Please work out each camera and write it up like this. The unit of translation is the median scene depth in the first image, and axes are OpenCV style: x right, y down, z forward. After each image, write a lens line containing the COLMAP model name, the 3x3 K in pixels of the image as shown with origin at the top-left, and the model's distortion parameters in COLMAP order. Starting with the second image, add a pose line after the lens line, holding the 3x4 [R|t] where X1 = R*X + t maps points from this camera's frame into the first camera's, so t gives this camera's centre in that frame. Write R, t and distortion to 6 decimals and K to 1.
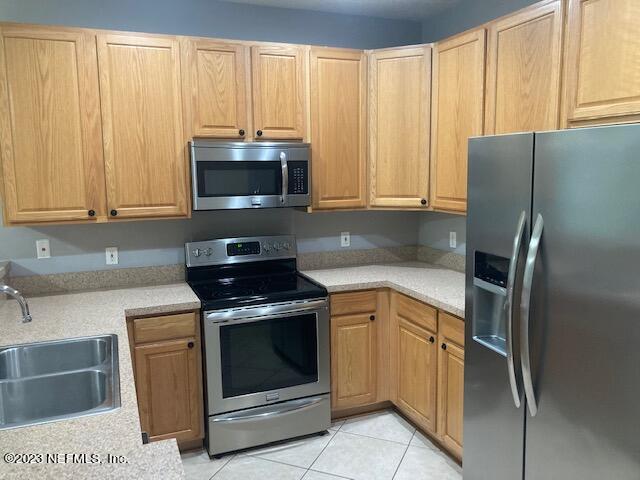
lens RADIAL K [[521.0, 0, 318.2], [0, 521.0, 236.8], [0, 0, 1]] dist [0.039711, -0.054416]
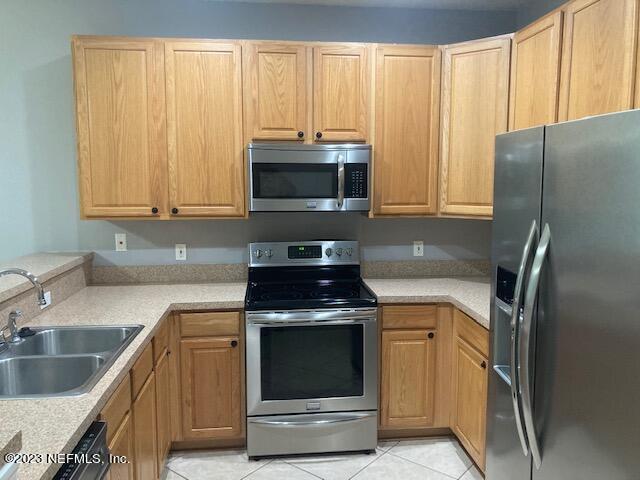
lens RADIAL K [[521.0, 0, 318.2], [0, 521.0, 236.8], [0, 0, 1]] dist [0.039711, -0.054416]
pose [[0.962574, 0.045628, -0.267149, 0.162163], [-0.049613, 0.998735, -0.008184, 0.000661], [0.266437, 0.021131, 0.963621, 0.060753]]
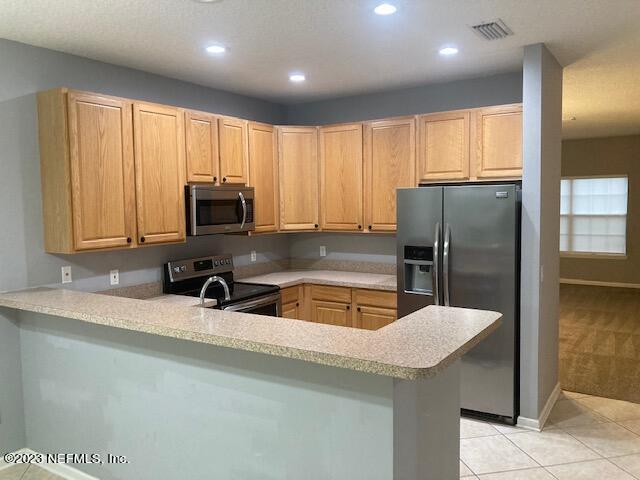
lens RADIAL K [[519.3, 0, 320.0], [0, 519.3, 240.0], [0, 0, 1]] dist [0.111837, -0.214131]
pose [[0.818555, -0.043413, 0.572785, -0.735161], [0.081110, 0.995885, -0.040433, 0.040788], [-0.568672, 0.079555, 0.818708, -0.286659]]
